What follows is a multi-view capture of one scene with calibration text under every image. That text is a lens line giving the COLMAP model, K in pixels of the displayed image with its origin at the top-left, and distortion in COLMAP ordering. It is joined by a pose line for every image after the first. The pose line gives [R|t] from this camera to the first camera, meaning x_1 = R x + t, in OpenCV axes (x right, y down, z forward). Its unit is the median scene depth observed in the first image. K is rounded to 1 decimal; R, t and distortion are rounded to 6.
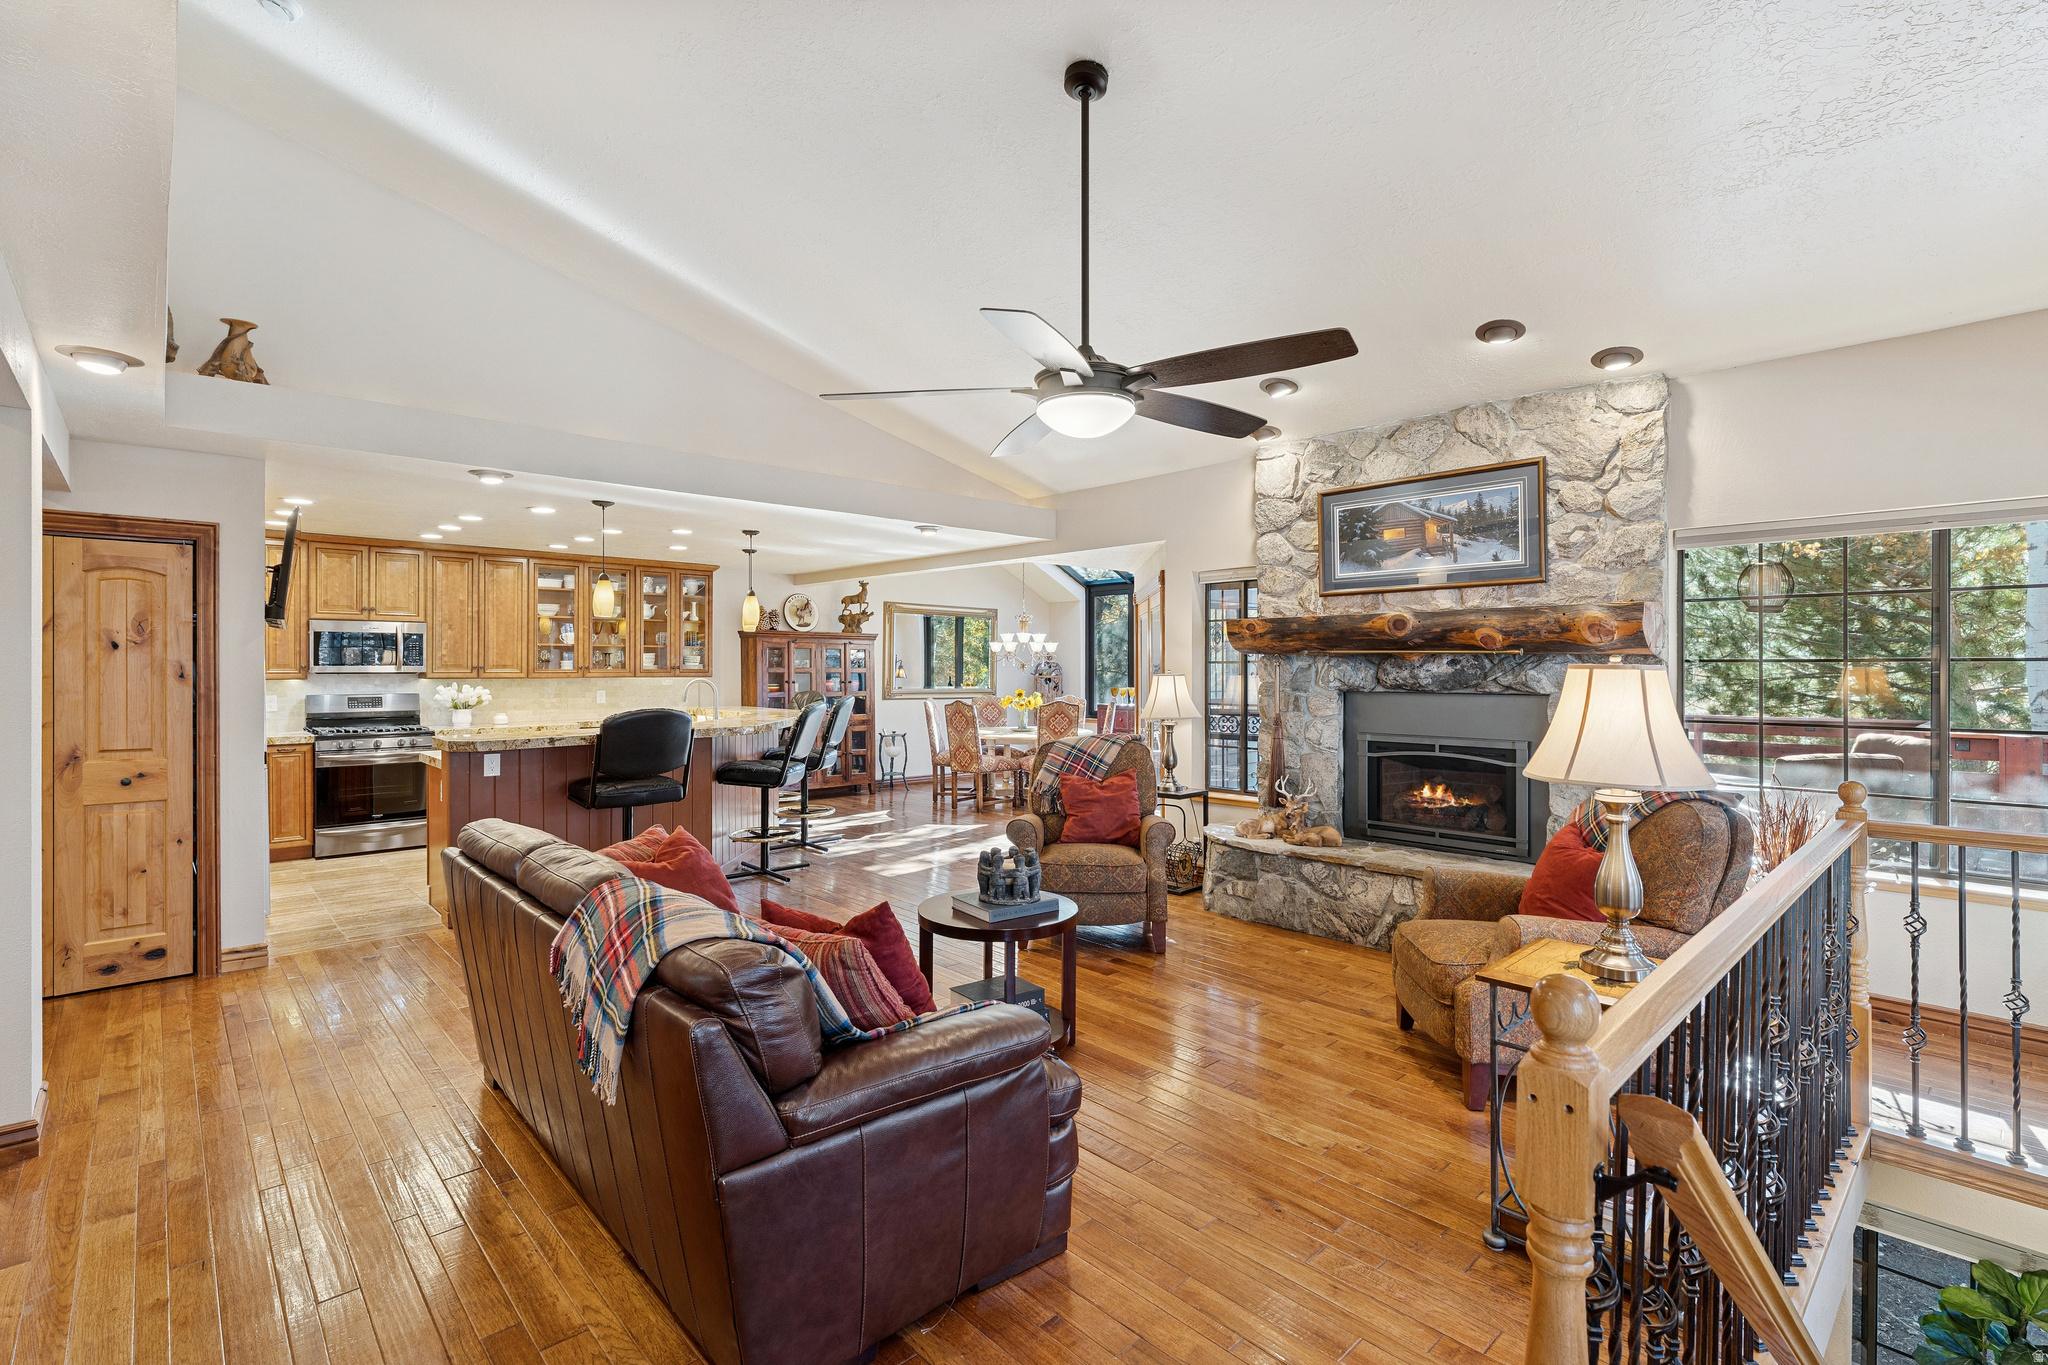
lens RADIAL K [[939.4, 0, 1024.0], [0, 939.4, 682.5], [0, 0, 1]] dist [-0.000796, -0.000062]
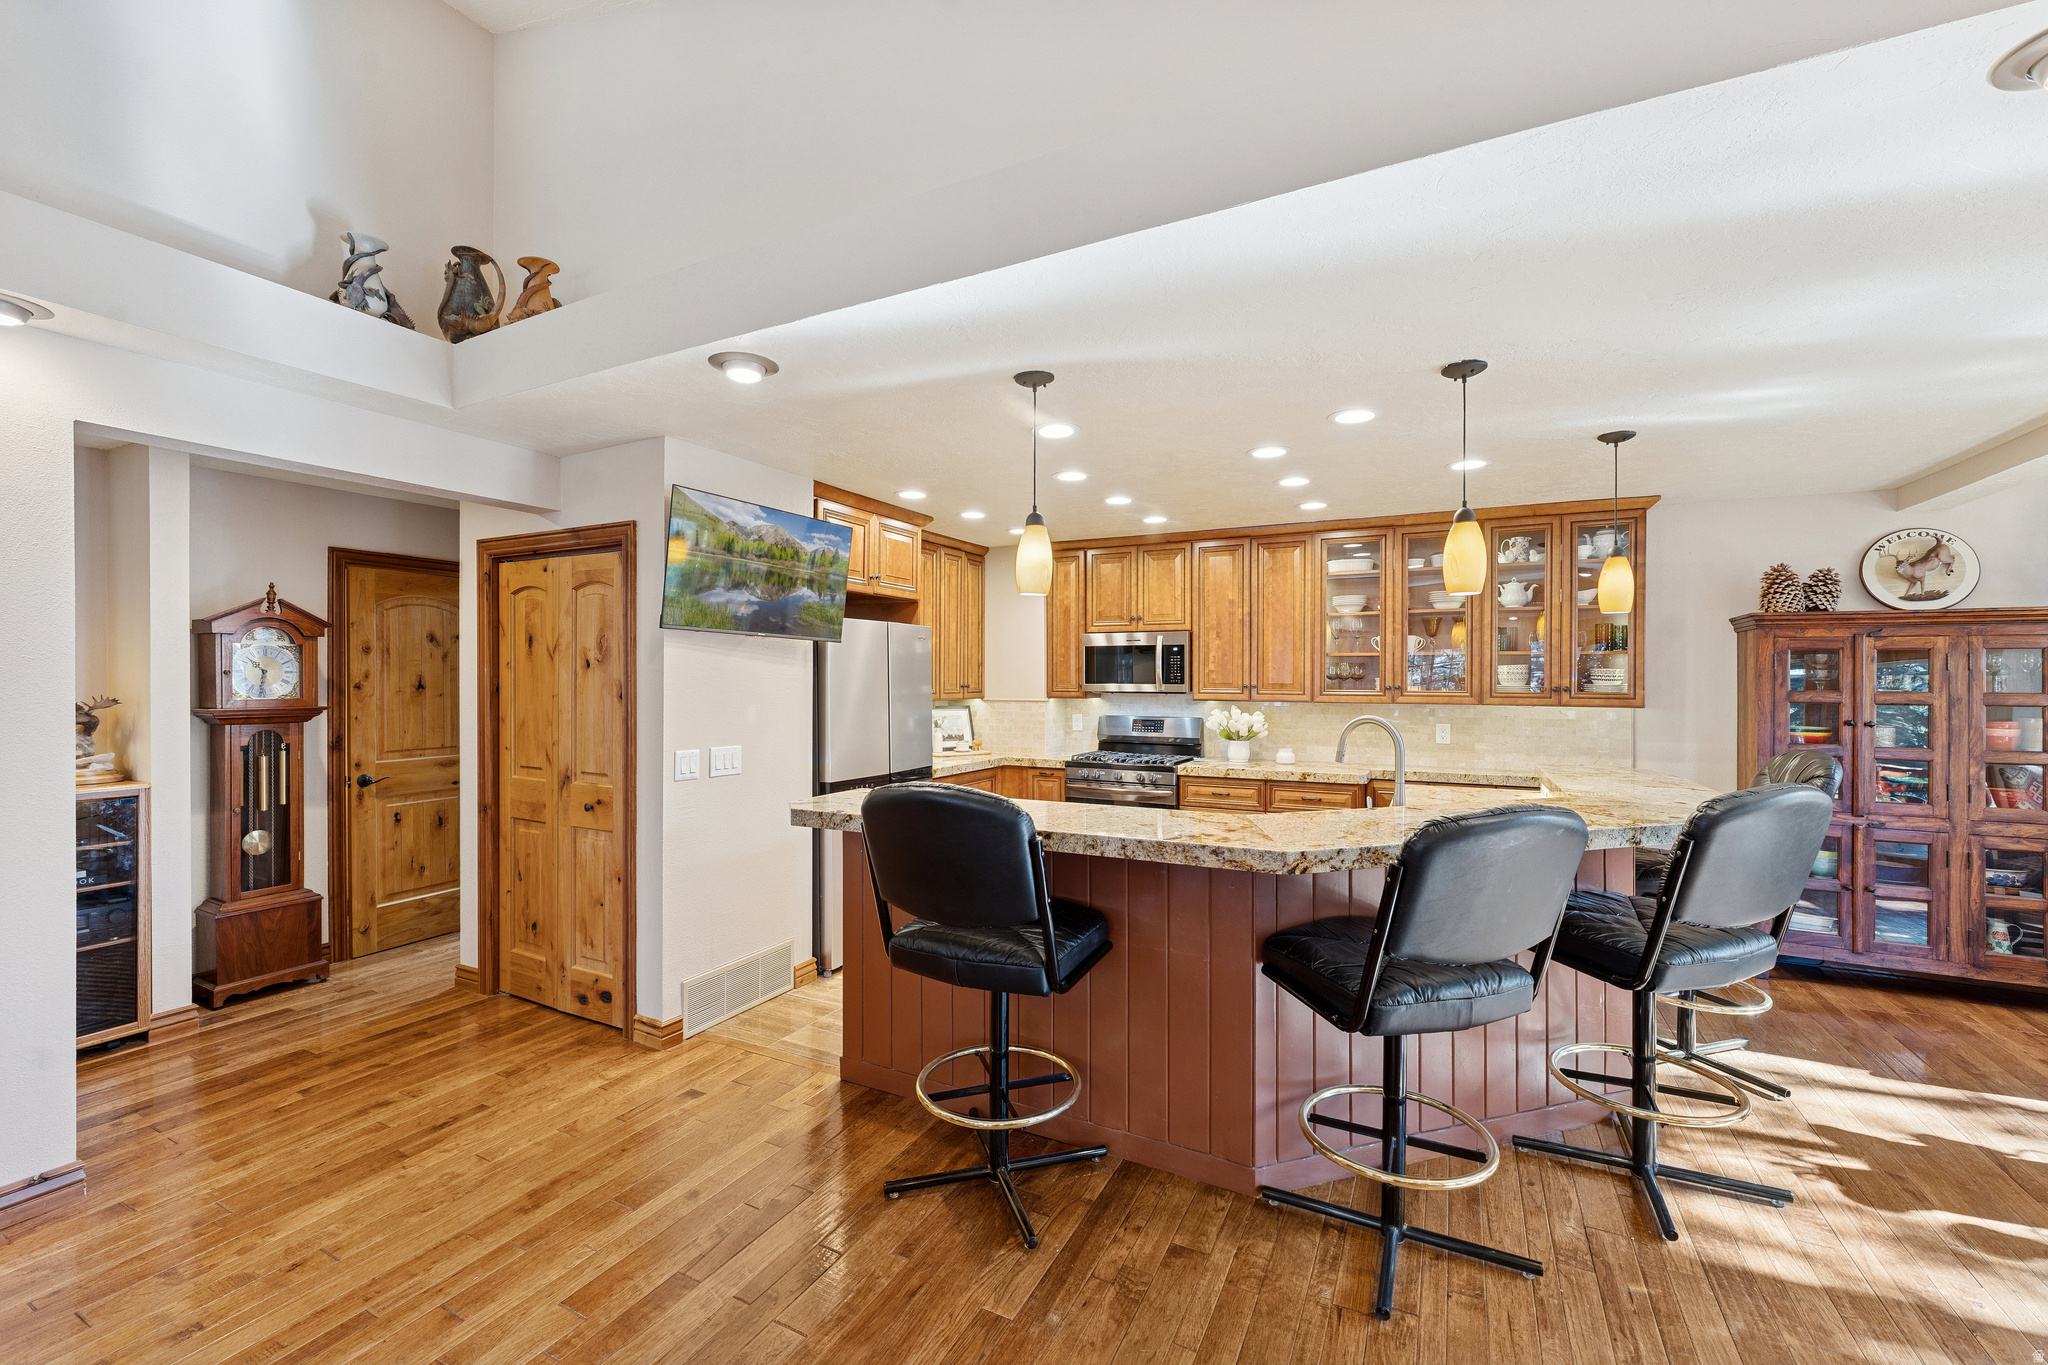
lens RADIAL K [[818.7, 0, 1024.0], [0, 818.7, 682.5], [0, 0, 1]] dist [-0.008570, 0.000478]
pose [[0.333461, 0.003881, -0.942756, -0.017050], [-0.019723, 0.999801, -0.002861, -0.012900], [0.942557, 0.019547, 0.333472, 0.562277]]
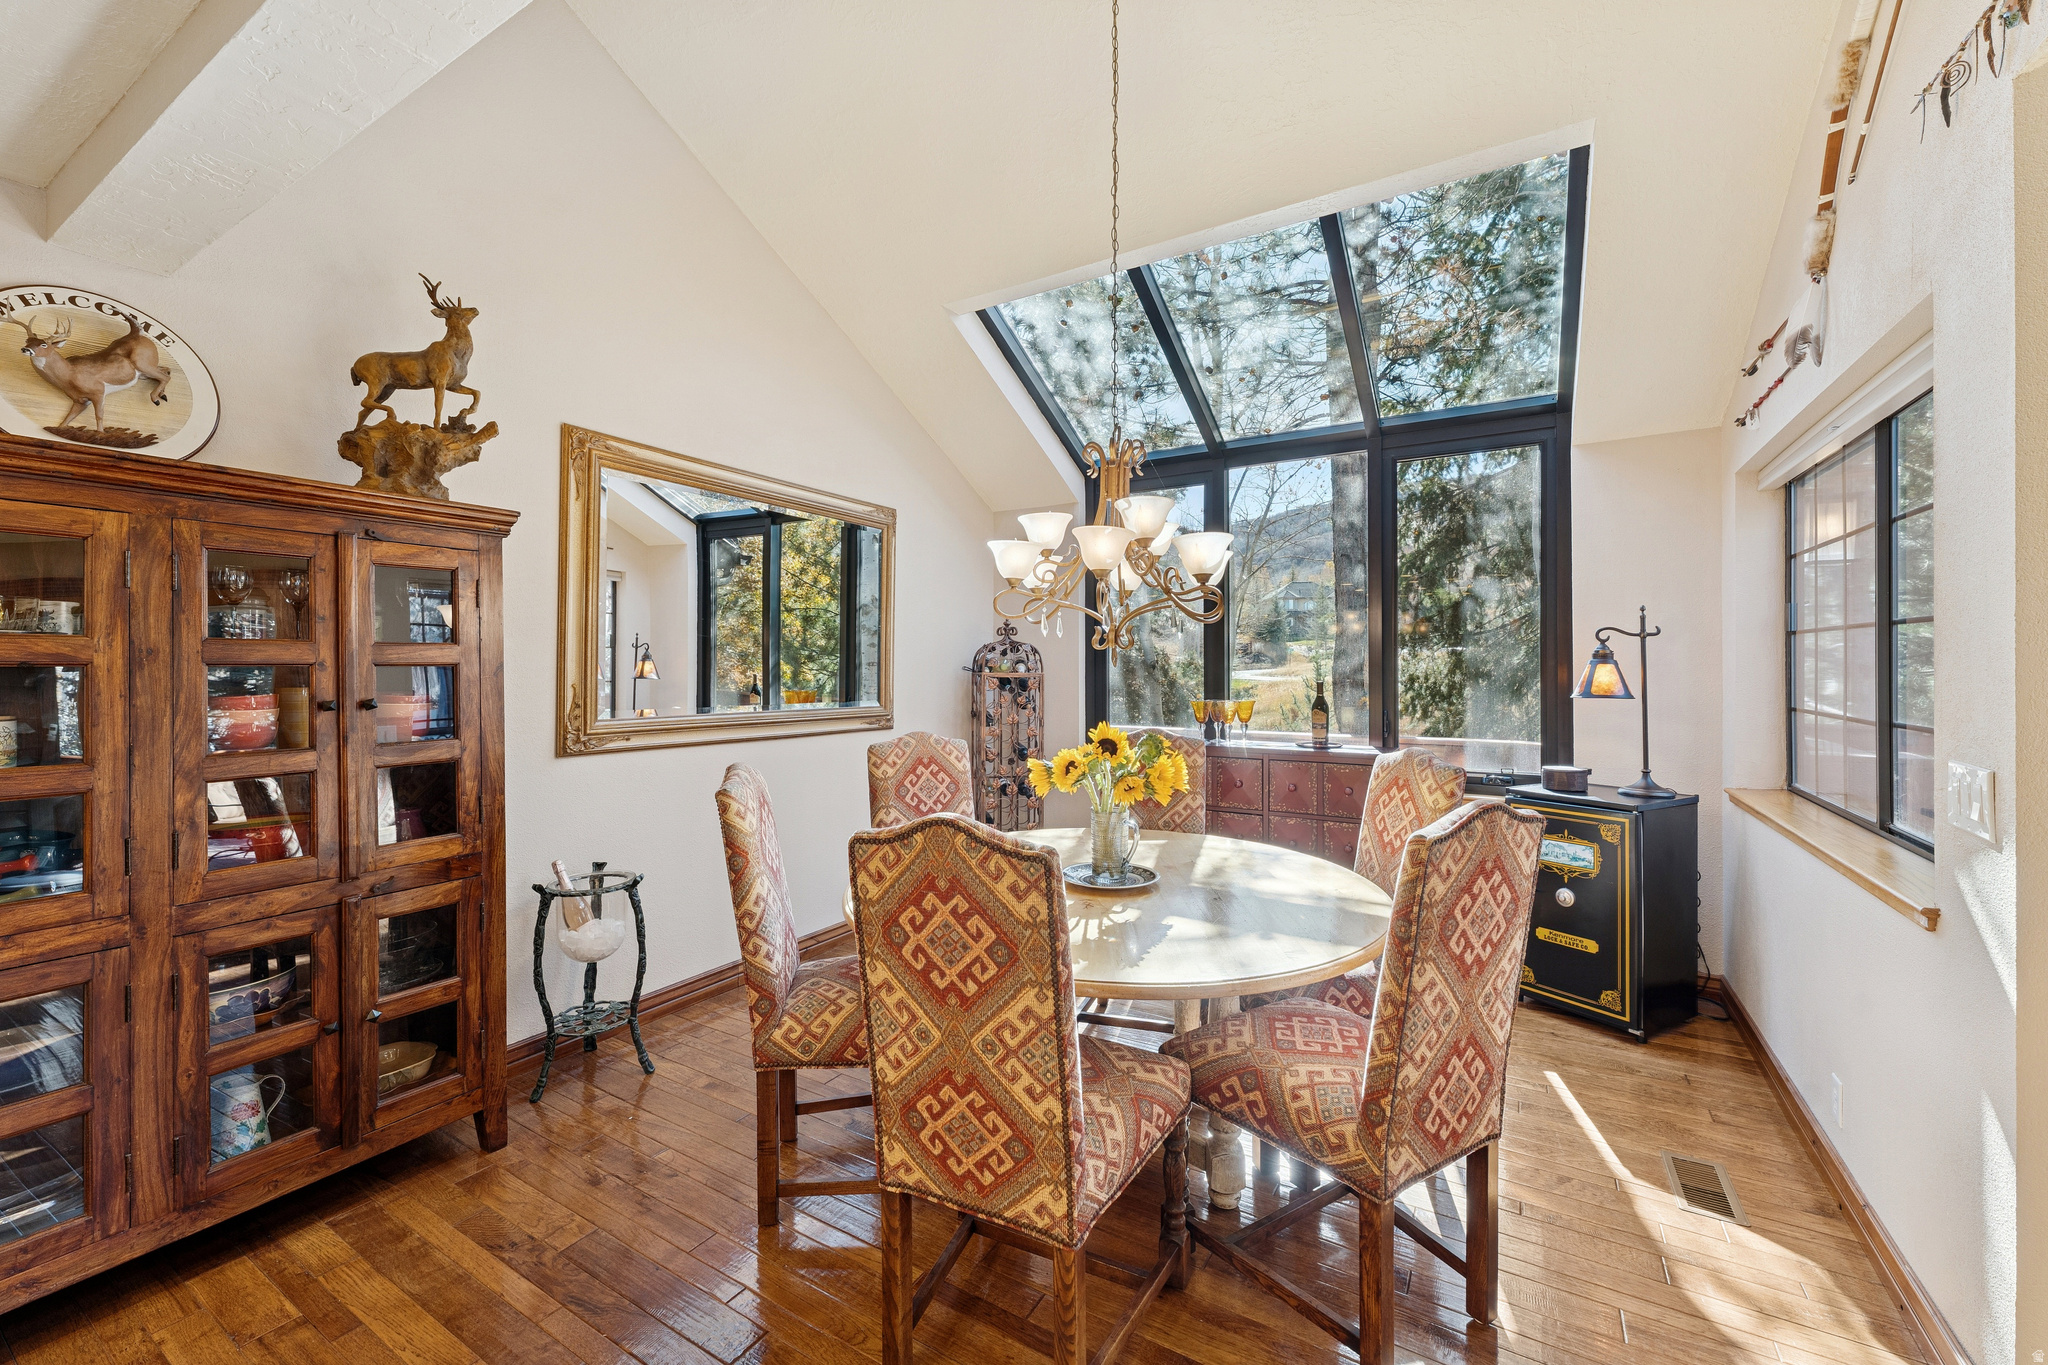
lens RADIAL K [[827.5, 0, 1025.4], [0, 827.5, 673.4], [0, 0, 1]] dist [0.001964, 0.000083]
pose [[0.959801, -0.000960, 0.280680, -0.106015], [0.002893, 0.999975, -0.006470, -0.007568], [-0.280667, 0.007022, 0.959780, 0.913111]]
